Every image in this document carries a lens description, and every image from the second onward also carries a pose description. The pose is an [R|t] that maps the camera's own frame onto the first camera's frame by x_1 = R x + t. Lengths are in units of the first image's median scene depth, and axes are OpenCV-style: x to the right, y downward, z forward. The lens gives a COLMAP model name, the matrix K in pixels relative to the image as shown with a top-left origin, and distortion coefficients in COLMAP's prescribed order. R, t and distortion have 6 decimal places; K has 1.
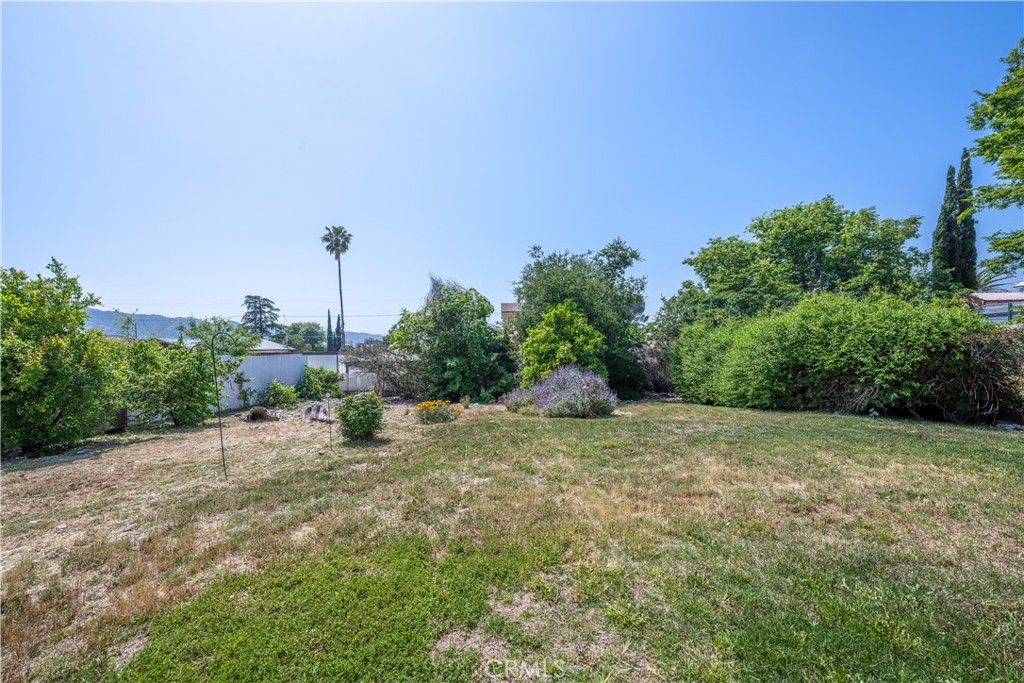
lens RADIAL K [[414.6, 0, 508.9], [0, 414.6, 343.5], [0, 0, 1]] dist [-0.003277, 0.000587]
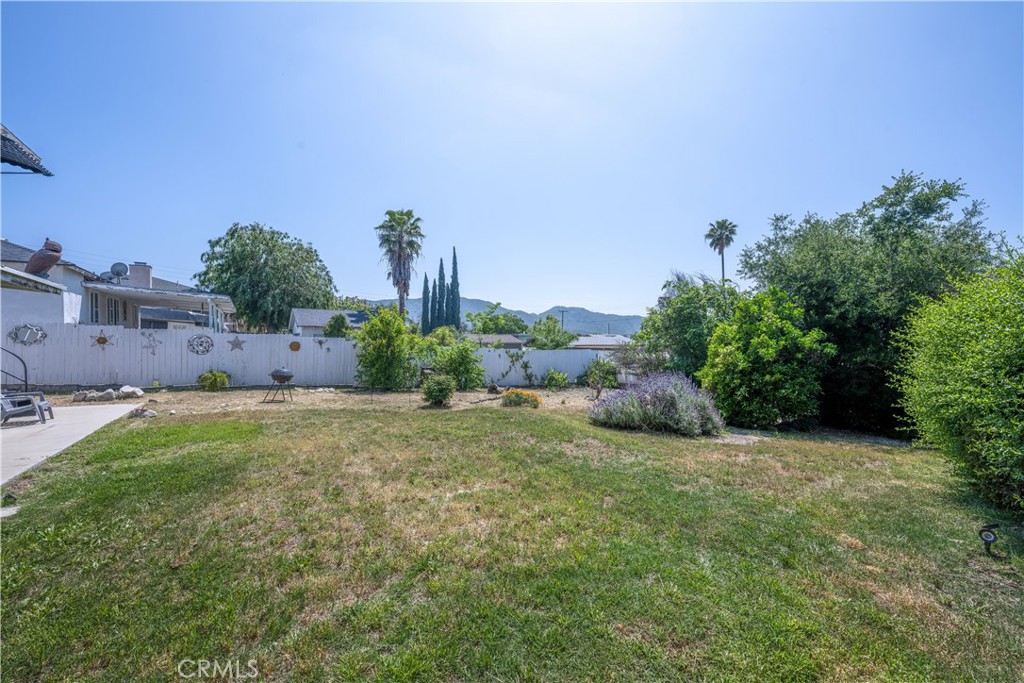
lens RADIAL K [[414.6, 0, 504.0], [0, 414.6, 343.3], [0, 0, 1]] dist [-0.003277, 0.000587]
pose [[0.498429, 0.012105, -0.866846, 0.470857], [-0.002584, 0.999919, 0.012478, -0.008755], [0.866927, -0.003980, 0.498420, 0.175487]]
